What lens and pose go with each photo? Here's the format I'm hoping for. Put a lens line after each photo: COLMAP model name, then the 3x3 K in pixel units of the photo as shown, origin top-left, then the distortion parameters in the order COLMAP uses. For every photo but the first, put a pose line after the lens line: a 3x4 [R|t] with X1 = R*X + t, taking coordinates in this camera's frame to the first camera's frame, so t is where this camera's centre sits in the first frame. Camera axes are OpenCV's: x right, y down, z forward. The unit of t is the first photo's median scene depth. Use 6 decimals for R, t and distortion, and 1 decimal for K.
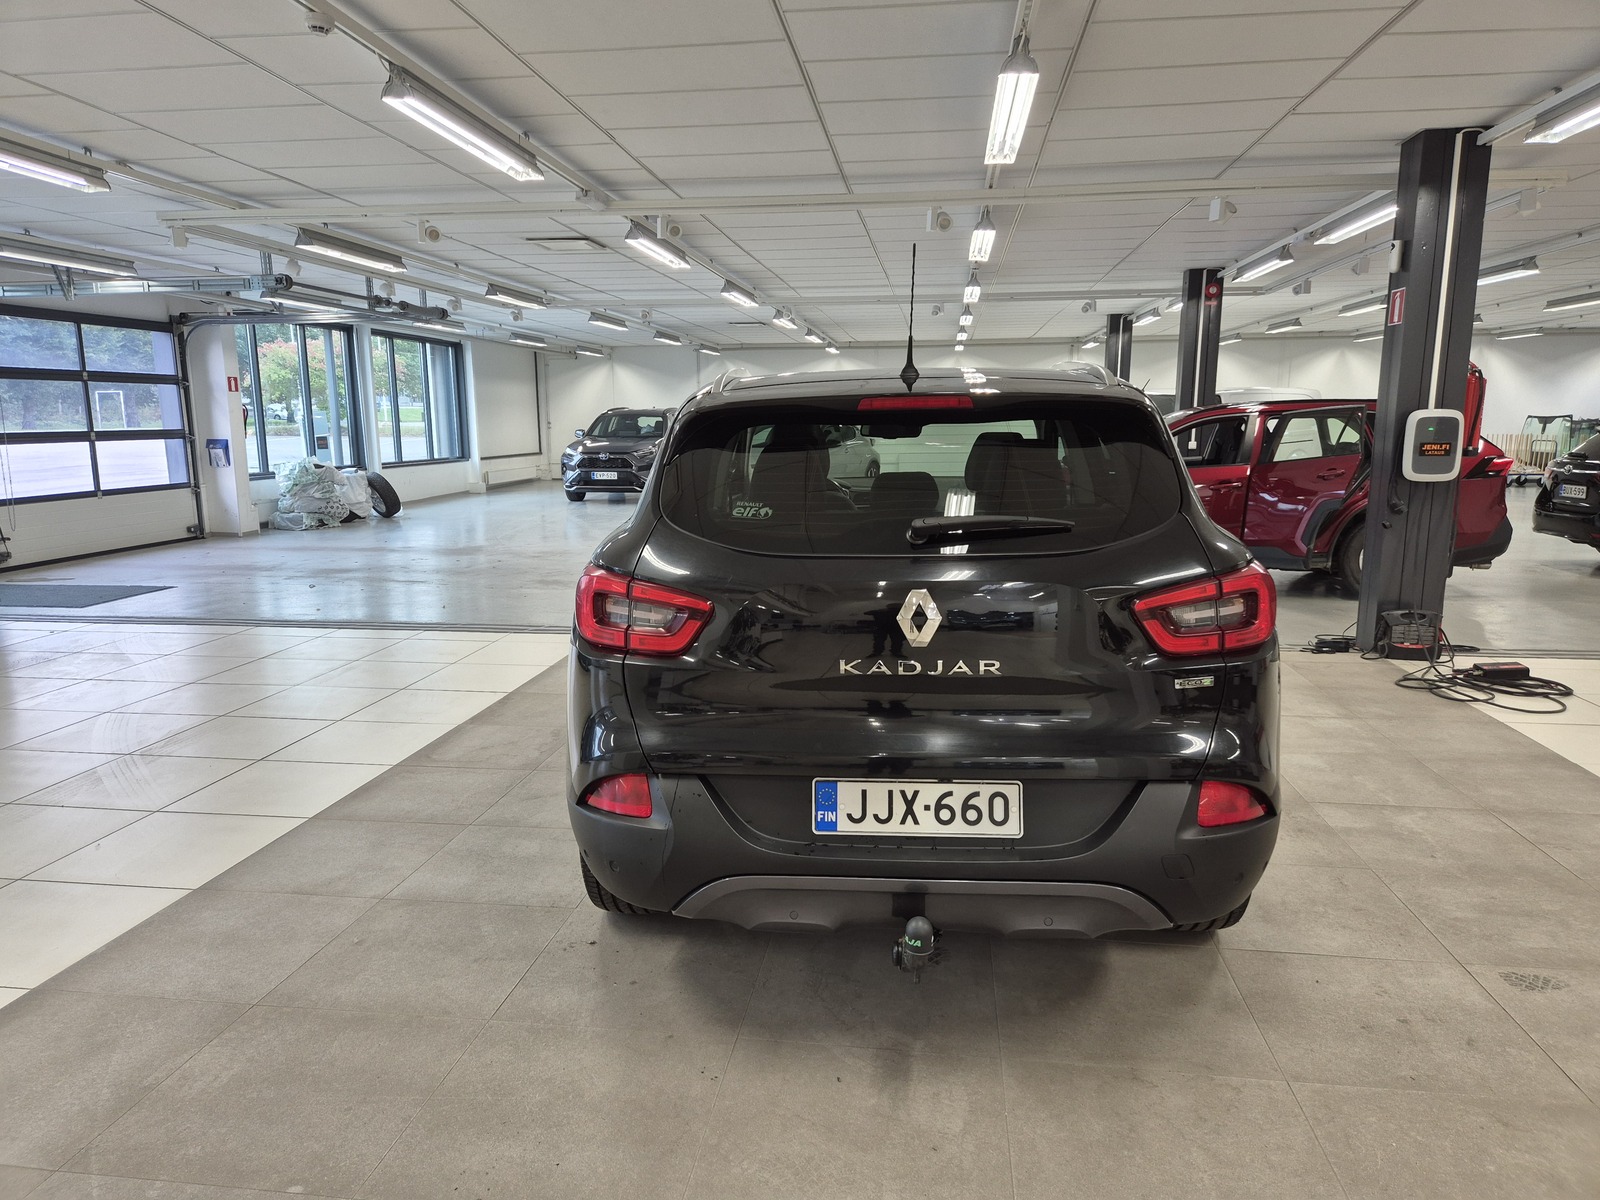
lens RADIAL K [[1067.0, 0, 795.2], [0, 1067.0, 607.3], [0, 0, 1]] dist [0.065981, -0.056825]
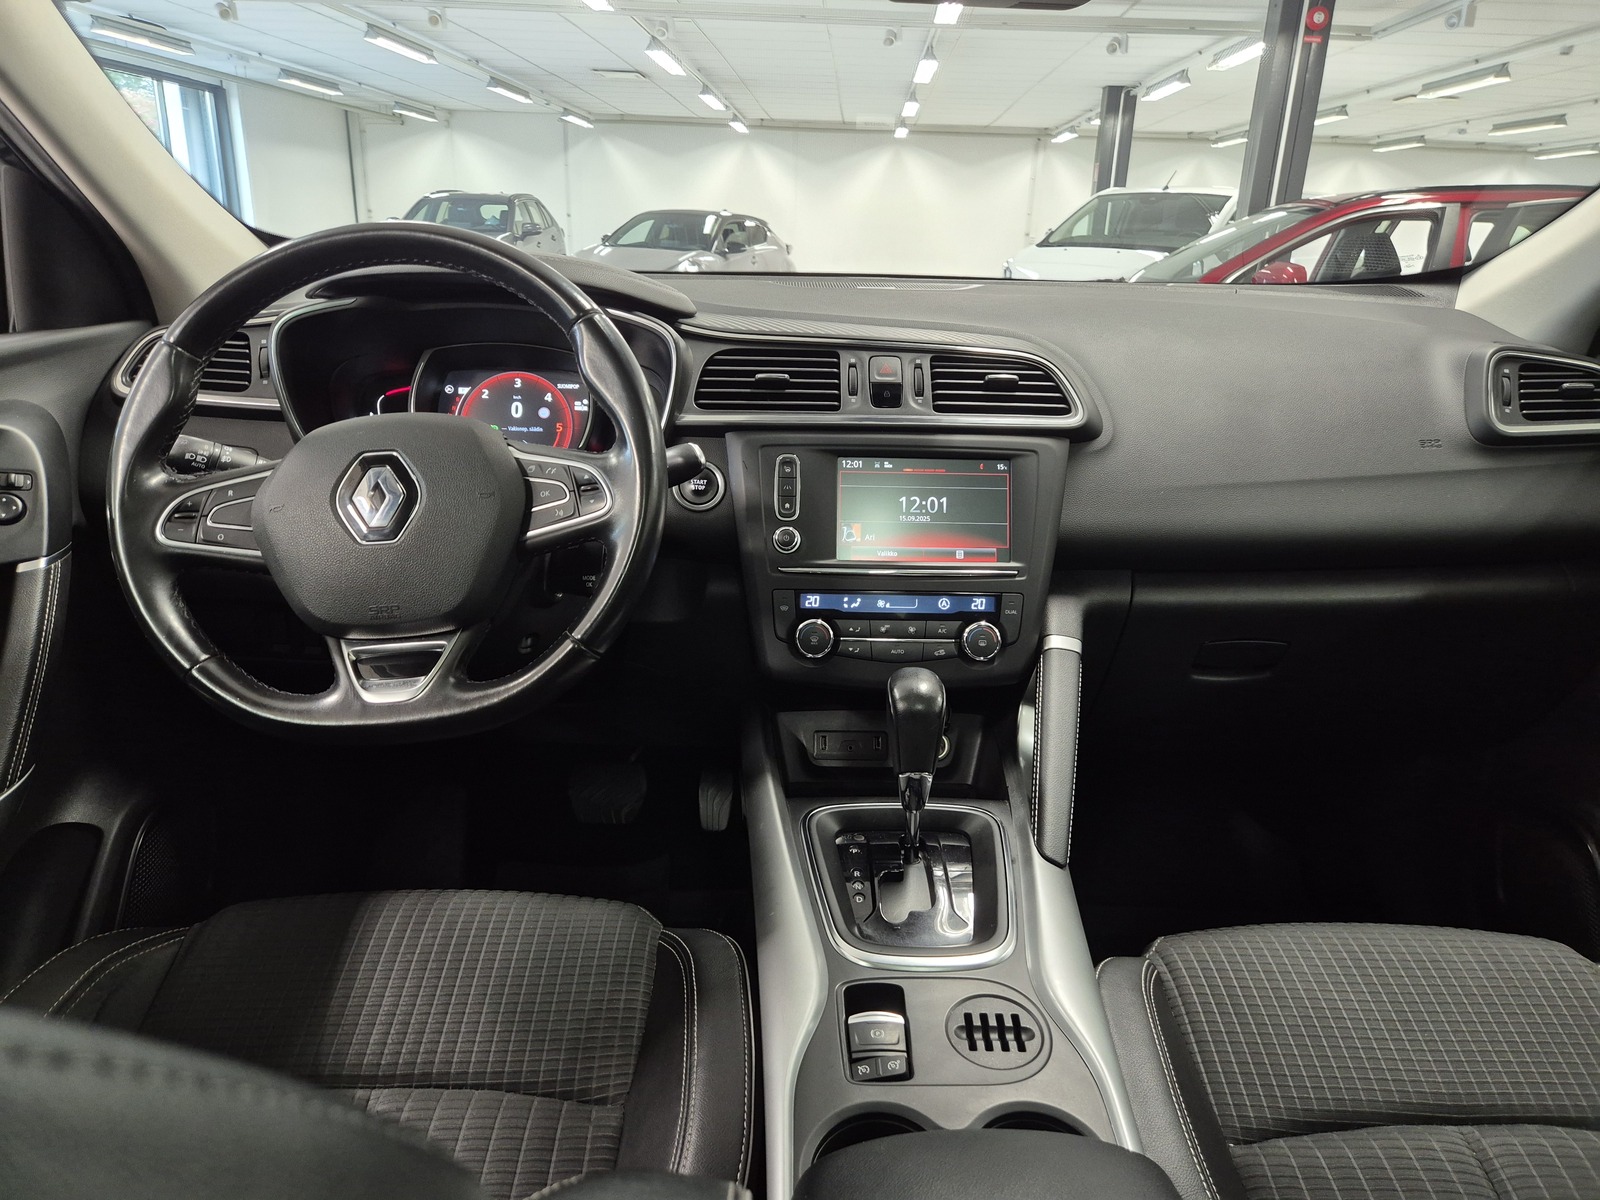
lens RADIAL K [[1067.0, 0, 826.4], [0, 1067.0, 589.4], [0, 0, 1]] dist [0.065981, -0.056825]
pose [[0.993615, 0.007199, 0.112593, 0.023812], [-0.023018, 0.989907, 0.139838, -0.039393], [-0.110450, -0.141536, 0.983752, 0.344265]]
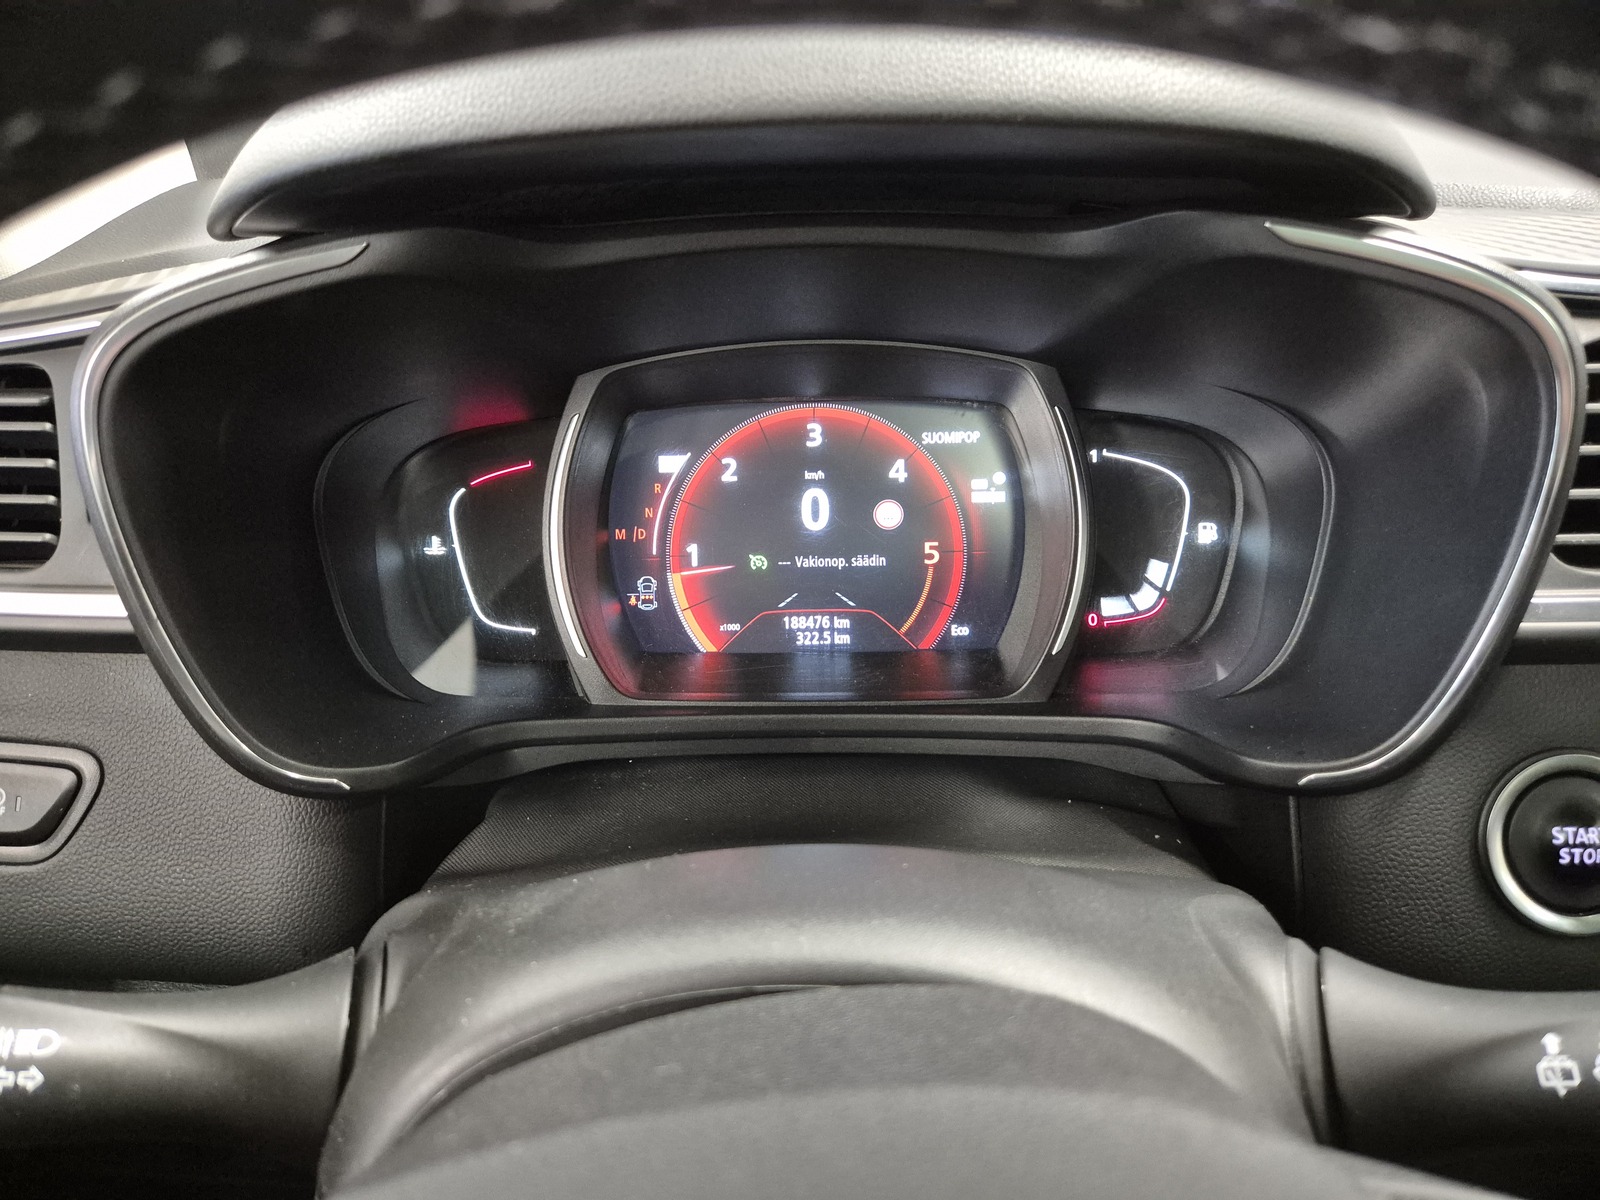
lens RADIAL K [[1067.0, 0, 791.5], [0, 1067.0, 599.2], [0, 0, 1]] dist [0.065981, -0.056825]
pose [[0.998864, -0.033979, 0.033397, -0.284259], [0.024122, 0.965171, 0.260505, -0.172699], [-0.041085, -0.259404, 0.964895, 1.409856]]
